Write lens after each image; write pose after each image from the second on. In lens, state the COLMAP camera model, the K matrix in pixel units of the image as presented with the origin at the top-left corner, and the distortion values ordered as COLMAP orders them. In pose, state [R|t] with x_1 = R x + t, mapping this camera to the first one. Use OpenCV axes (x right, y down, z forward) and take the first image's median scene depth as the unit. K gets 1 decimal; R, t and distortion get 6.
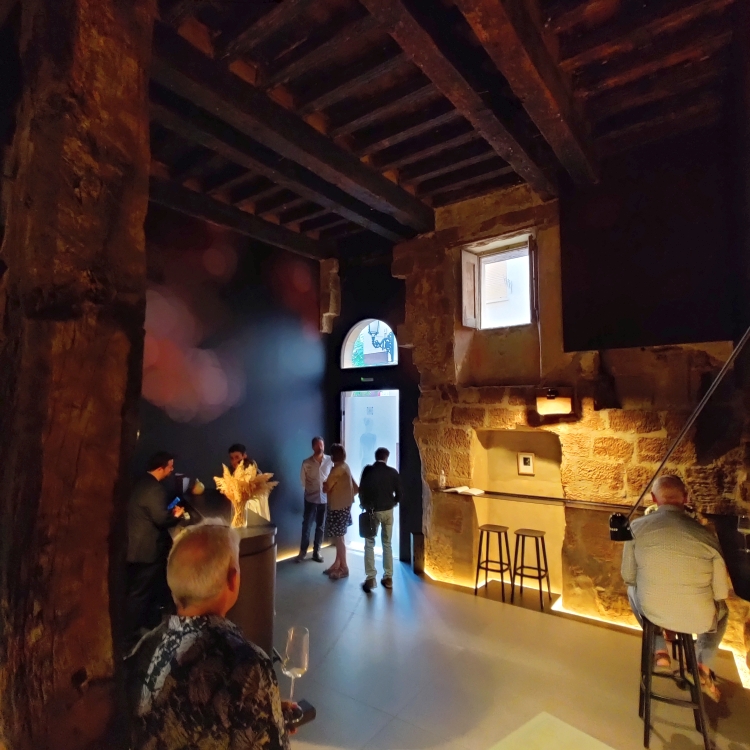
lens RADIAL K [[465.1, 0, 373.2], [0, 465.1, 370.2], [0, 0, 1]] dist [-0.005277, 0.000275]
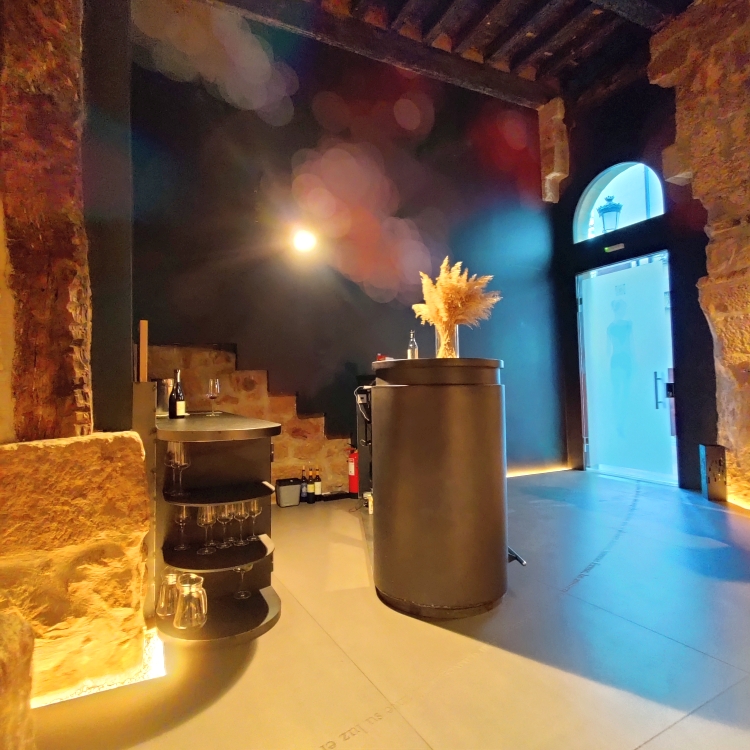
lens RADIAL K [[465.1, 0, 372.6], [0, 465.1, 376.7], [0, 0, 1]] dist [-0.005277, 0.000275]
pose [[0.898820, -0.038738, -0.436604, -0.048153], [0.067005, 0.996523, 0.049522, 0.176559], [0.433167, -0.073766, 0.898290, 0.177848]]
